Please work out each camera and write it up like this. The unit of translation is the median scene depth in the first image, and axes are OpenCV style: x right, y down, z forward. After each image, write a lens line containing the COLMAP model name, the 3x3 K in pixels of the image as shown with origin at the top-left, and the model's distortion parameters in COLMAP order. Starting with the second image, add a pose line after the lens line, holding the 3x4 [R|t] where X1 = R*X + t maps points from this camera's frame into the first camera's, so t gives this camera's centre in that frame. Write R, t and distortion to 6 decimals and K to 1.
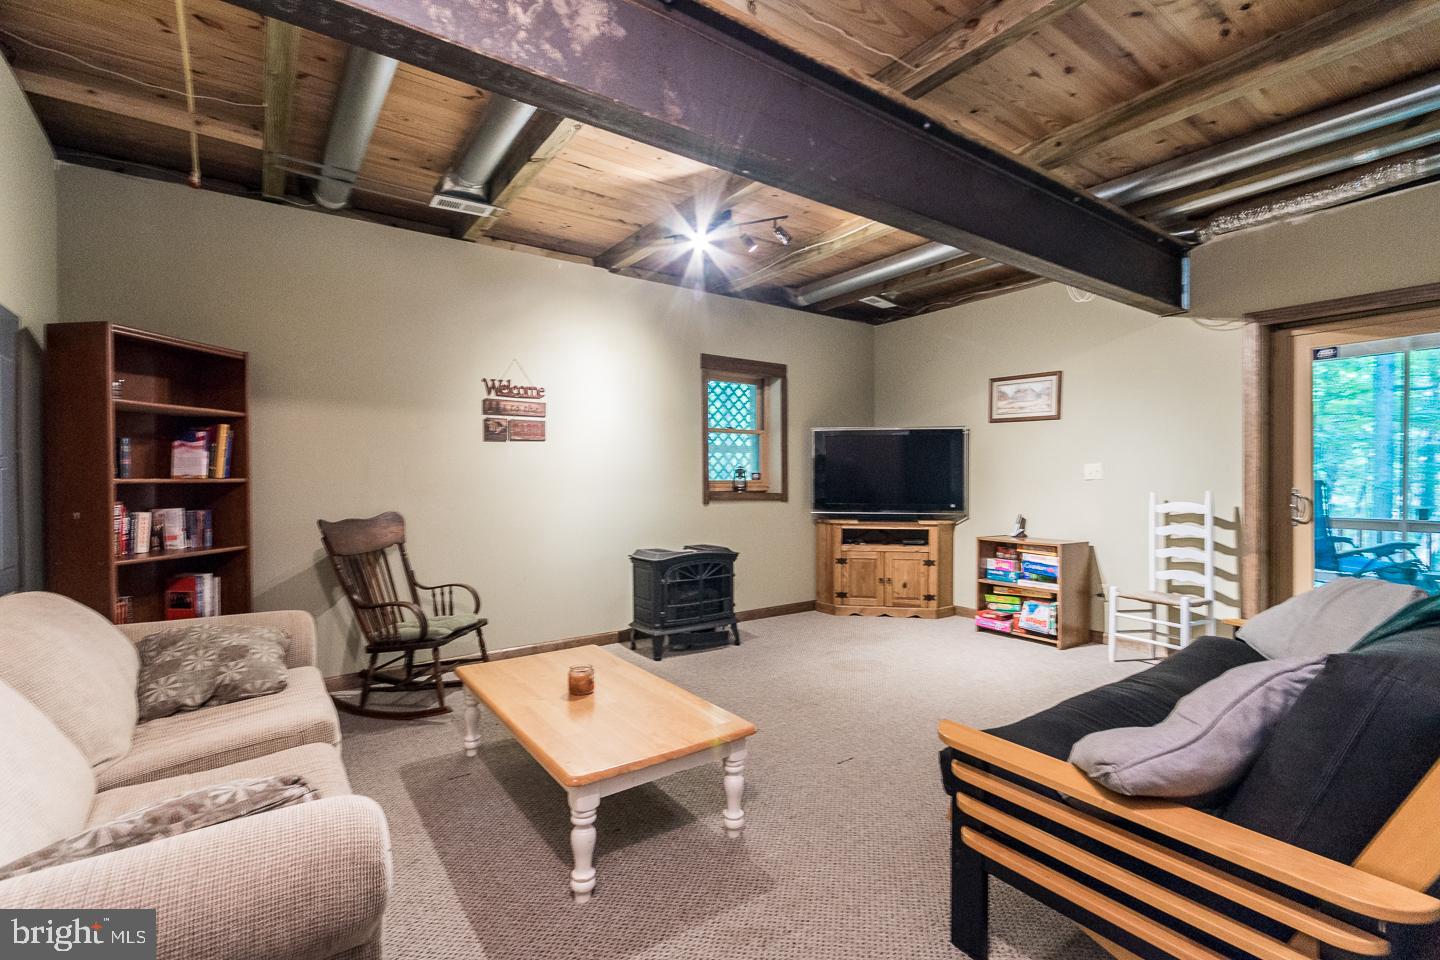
lens RADIAL K [[638.4, 0, 716.5], [0, 638.4, 479.5], [0, 0, 1]] dist [0.009323, 0.000684]
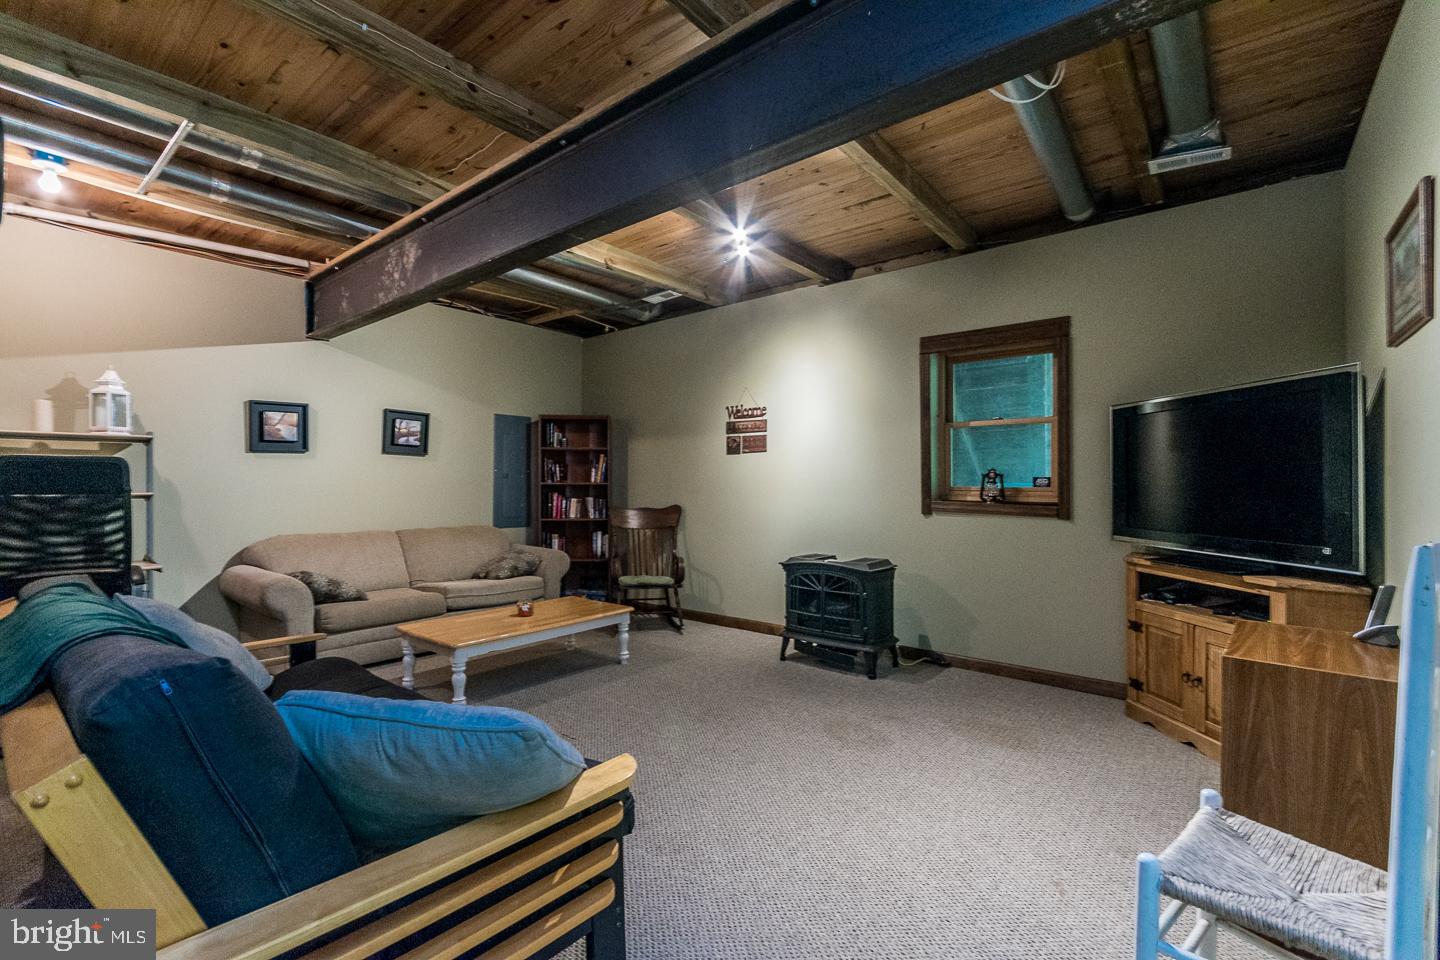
lens RADIAL K [[638.4, 0, 723.5], [0, 638.4, 482.9], [0, 0, 1]] dist [0.009323, 0.000684]
pose [[0.252374, 0.004835, -0.967618, 0.806689], [-0.002021, 0.999988, 0.004470, -0.006674], [0.967628, 0.000828, 0.252380, 0.588767]]
